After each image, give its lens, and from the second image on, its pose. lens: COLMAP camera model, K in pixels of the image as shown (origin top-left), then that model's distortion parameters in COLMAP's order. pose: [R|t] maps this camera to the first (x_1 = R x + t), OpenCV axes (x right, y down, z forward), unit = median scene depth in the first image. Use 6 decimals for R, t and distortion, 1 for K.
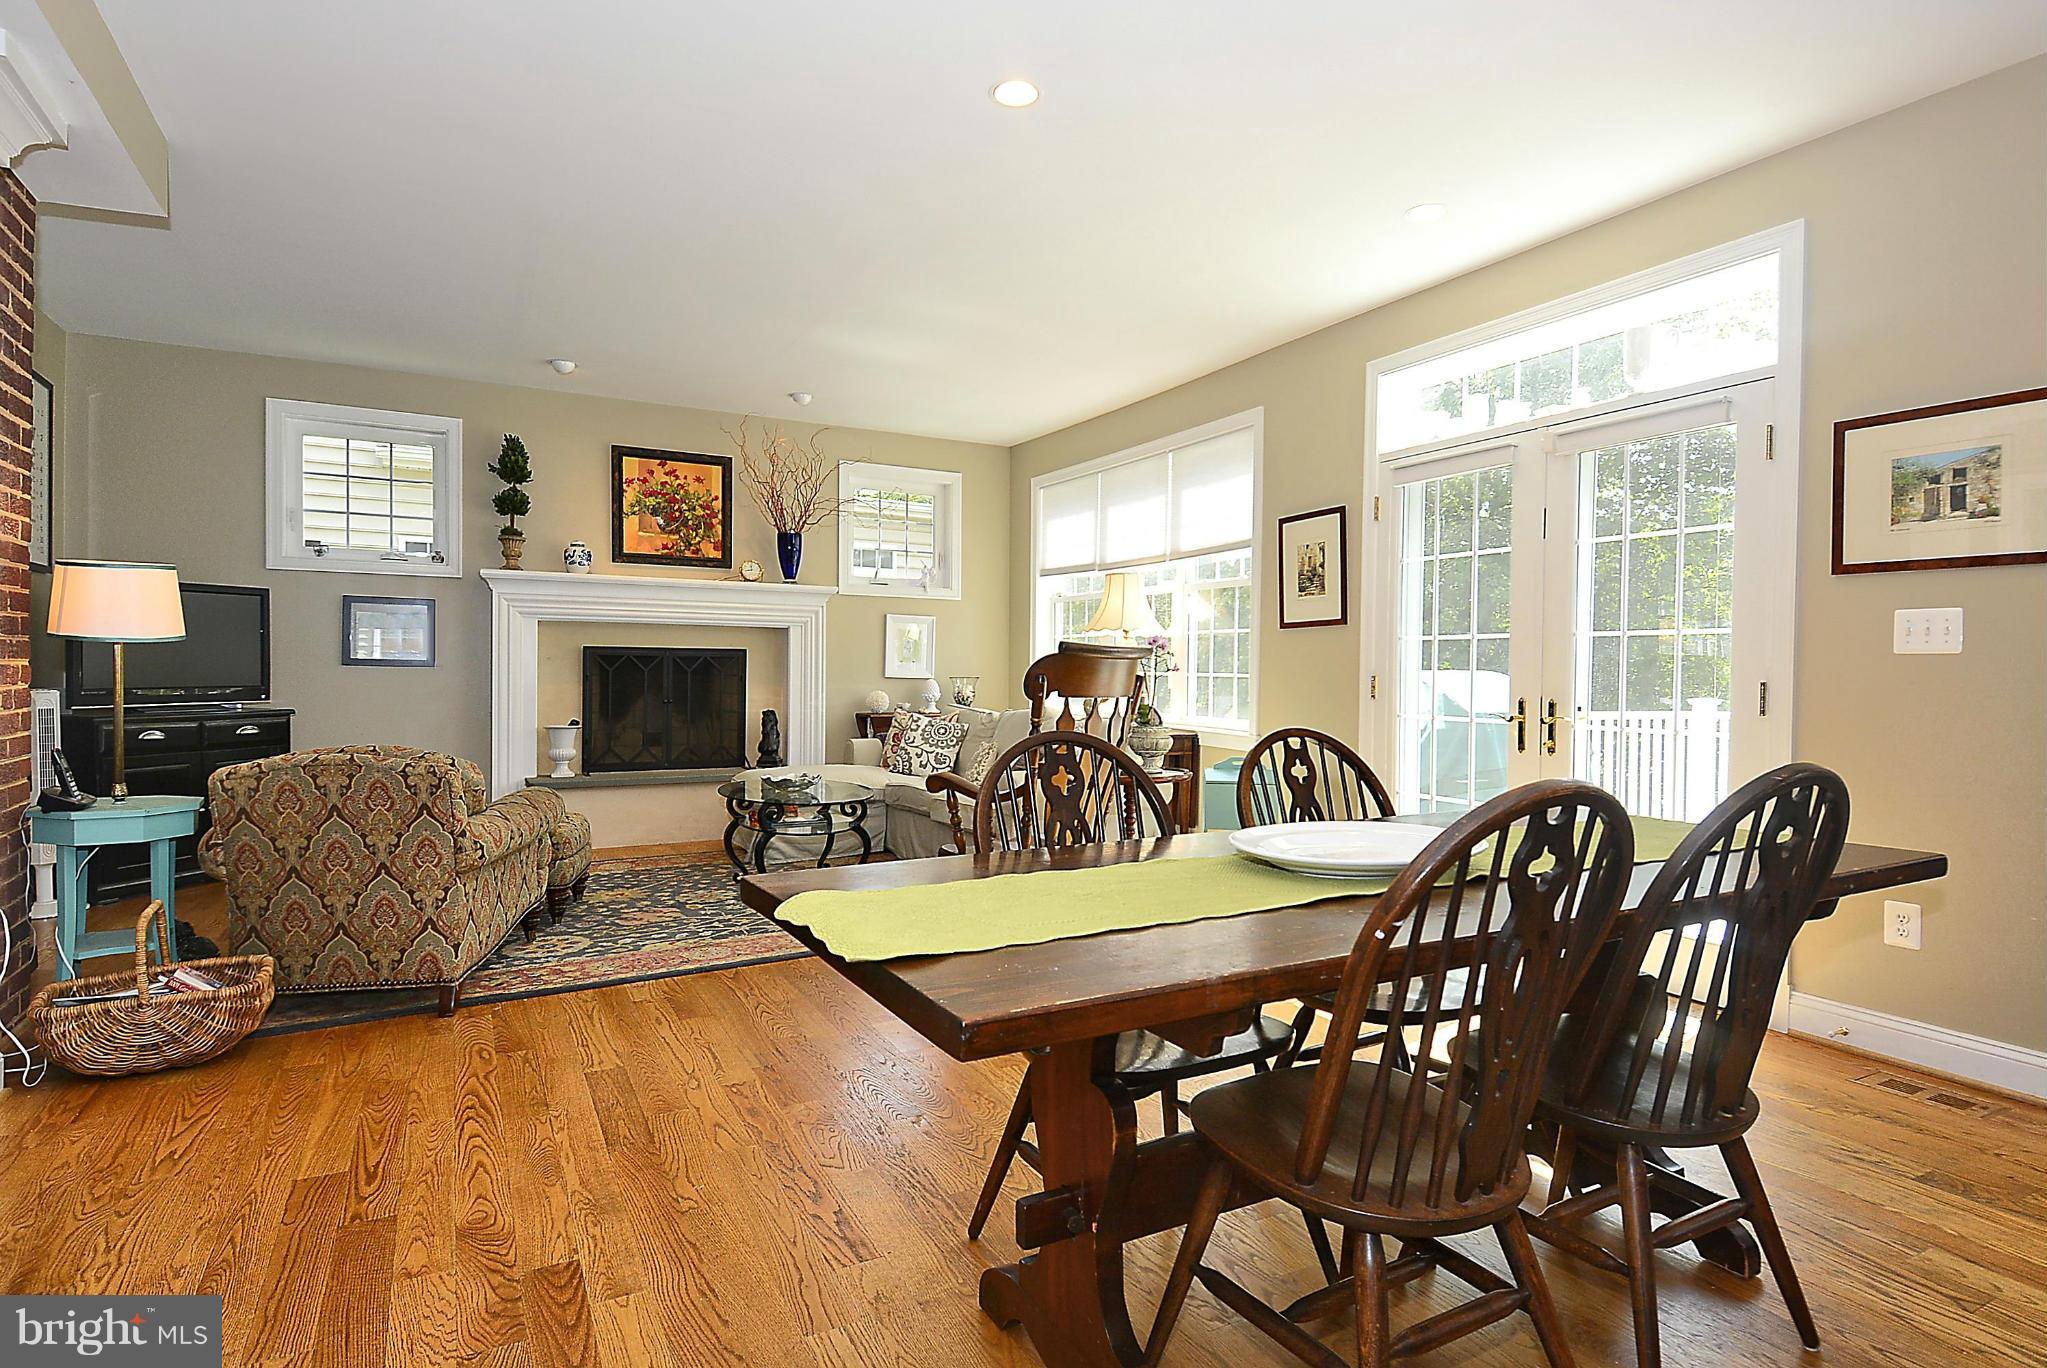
lens RADIAL K [[1090.7, 0, 1031.0], [0, 1090.7, 680.4], [0, 0, 1]] dist [0.086146, -0.063228]
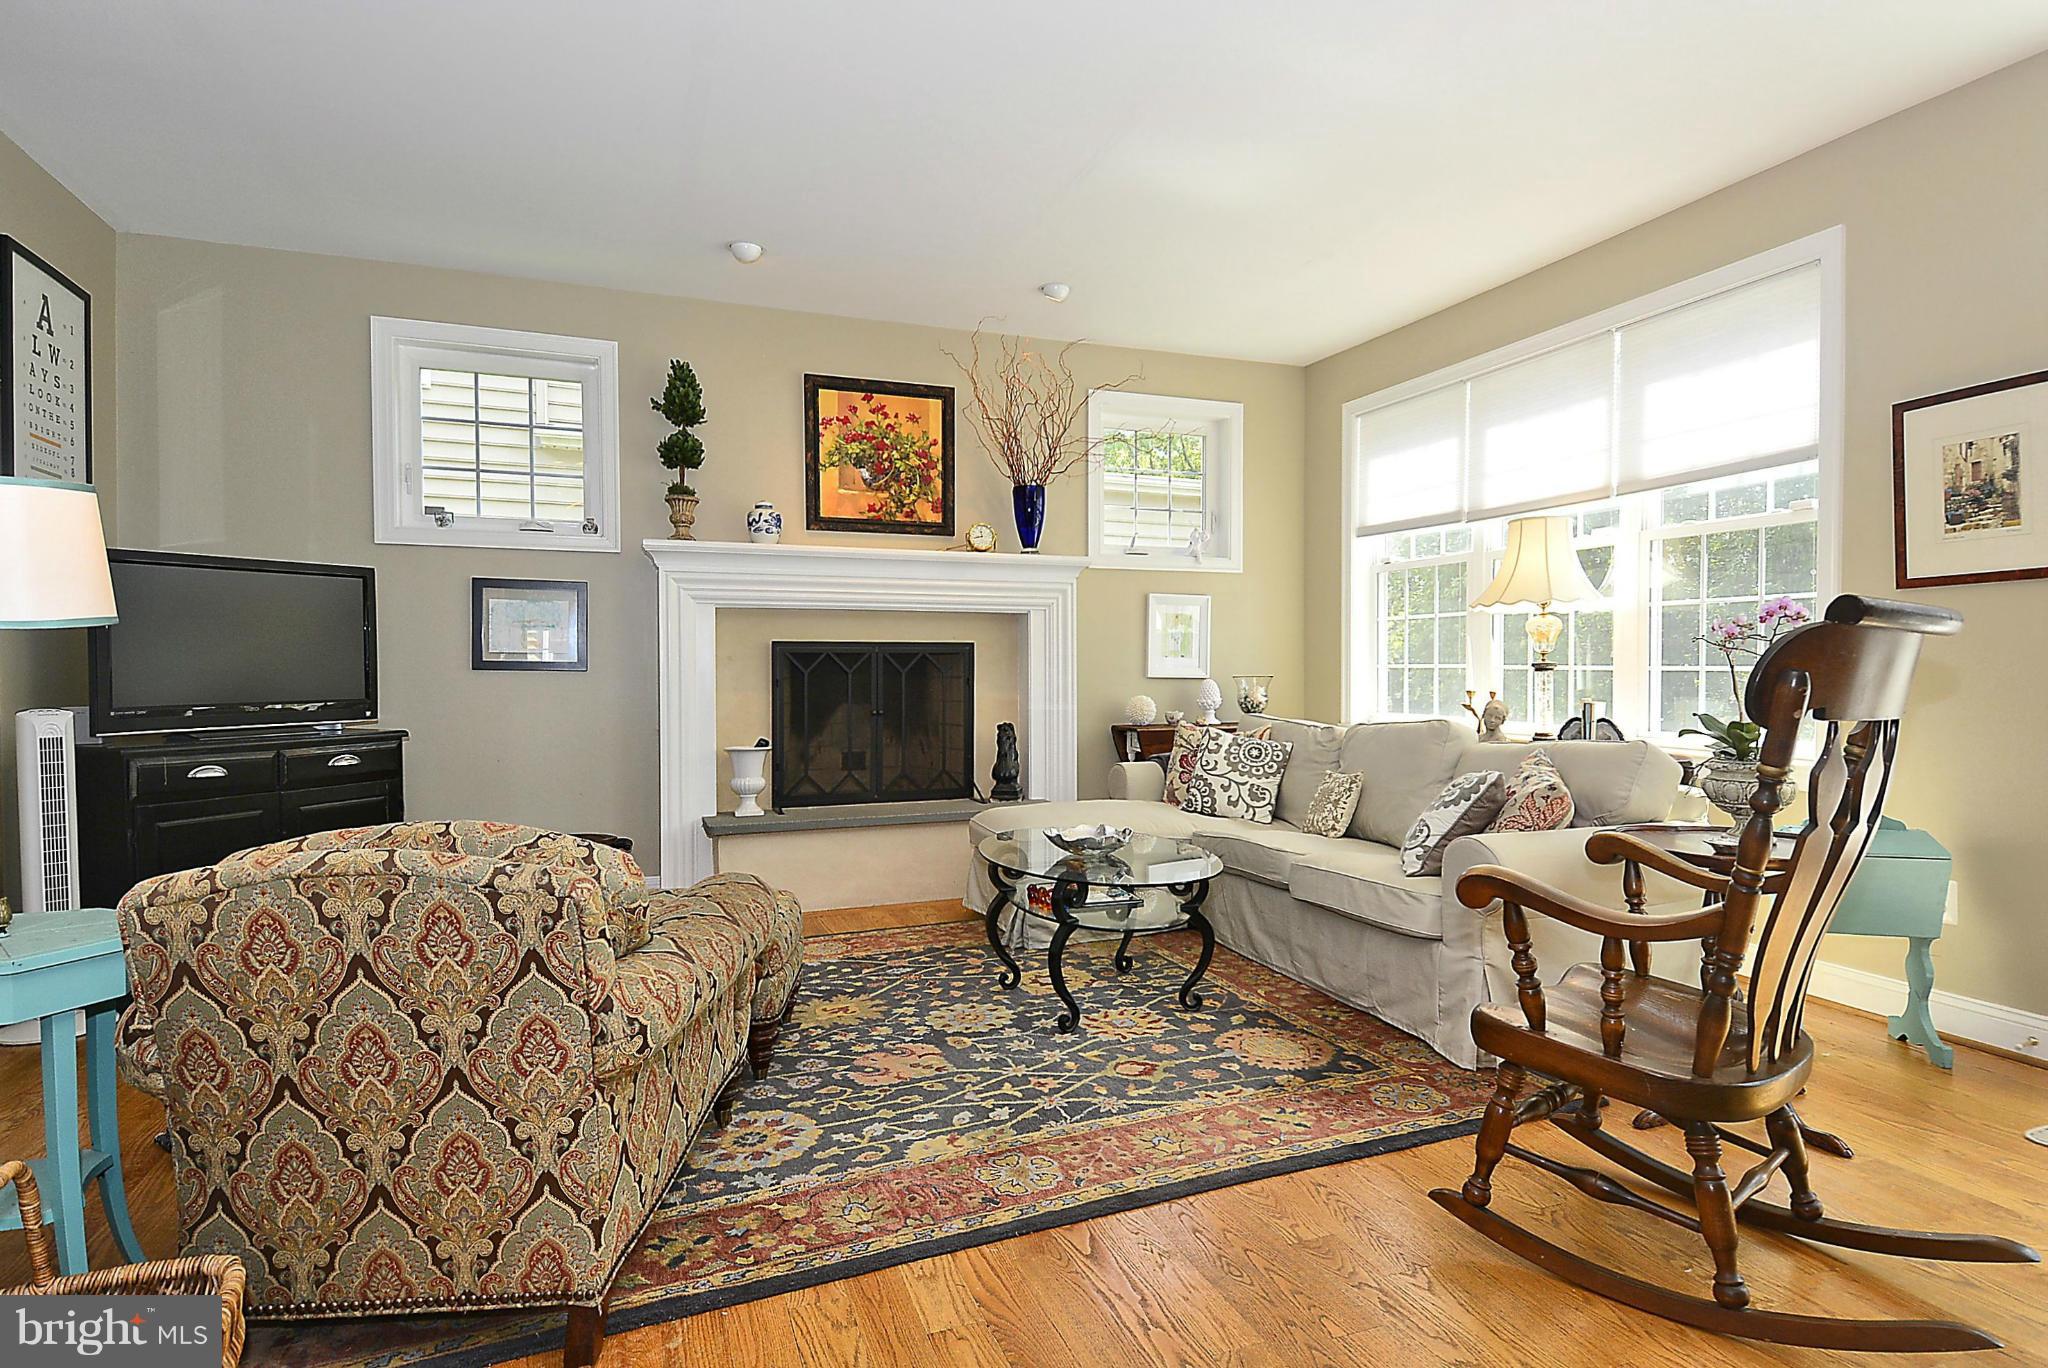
lens RADIAL K [[1091.2, 0, 1031.5], [0, 1091.2, 680.4], [0, 0, 1]] dist [0.086146, -0.063228]
pose [[0.991923, -0.010967, -0.126365, -0.141214], [0.011268, 0.999935, 0.001668, -0.003382], [0.126339, -0.003078, 0.991982, 0.290984]]
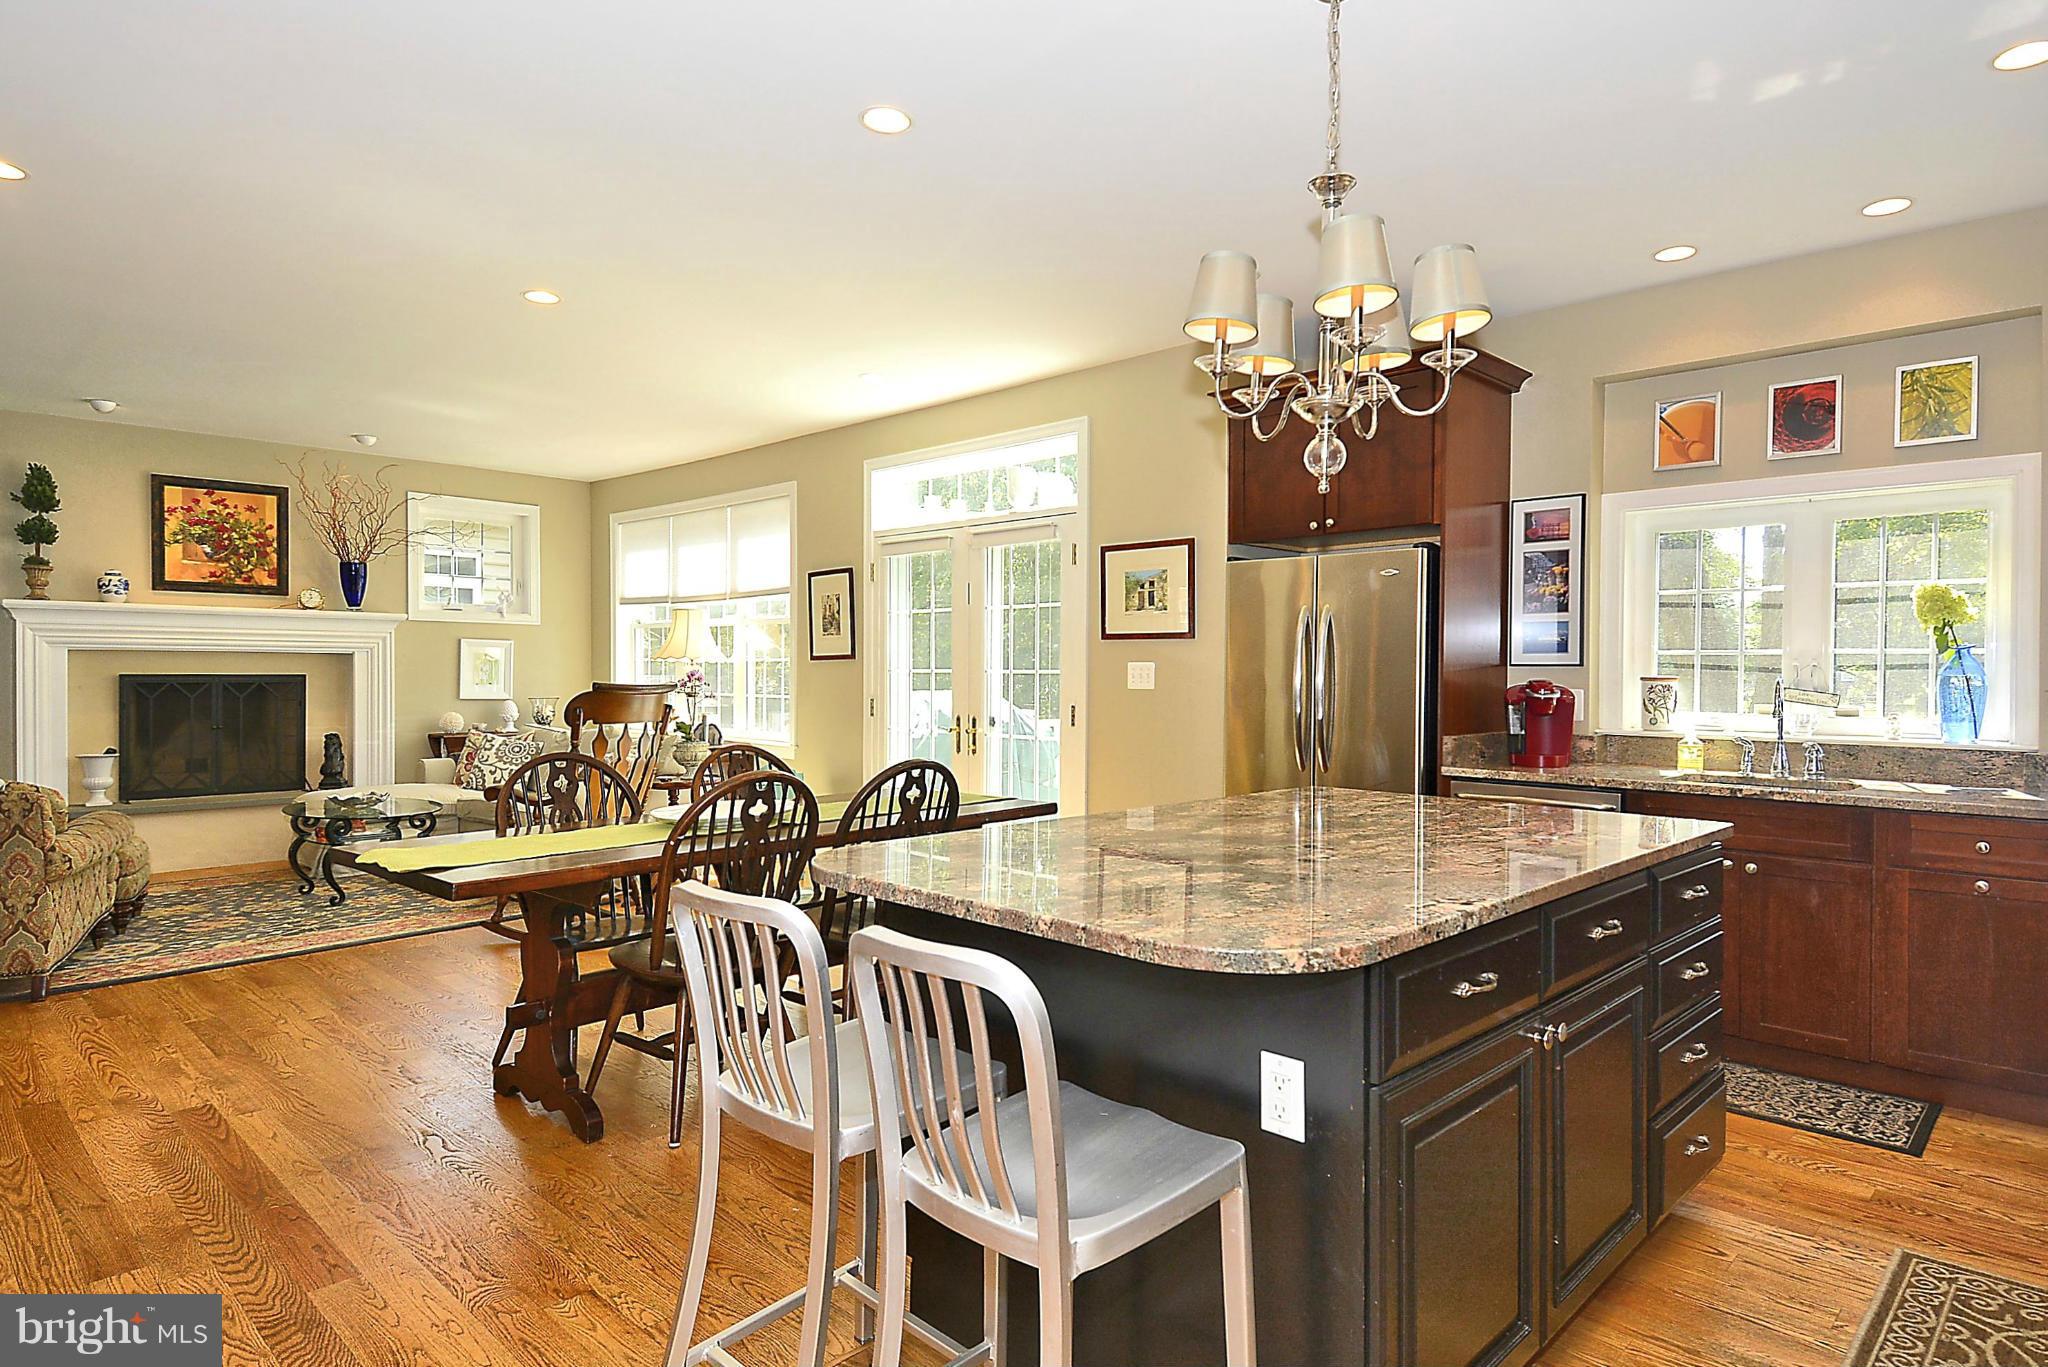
lens RADIAL K [[1173.8, 0, 1043.7], [0, 1173.8, 681.2], [0, 0, 1]] dist [0.091239, -0.066201]
pose [[0.952889, -0.008692, 0.303193, 0.063275], [0.008801, 0.999961, 0.001007, -0.019477], [-0.303190, 0.001708, 0.952928, -0.314081]]
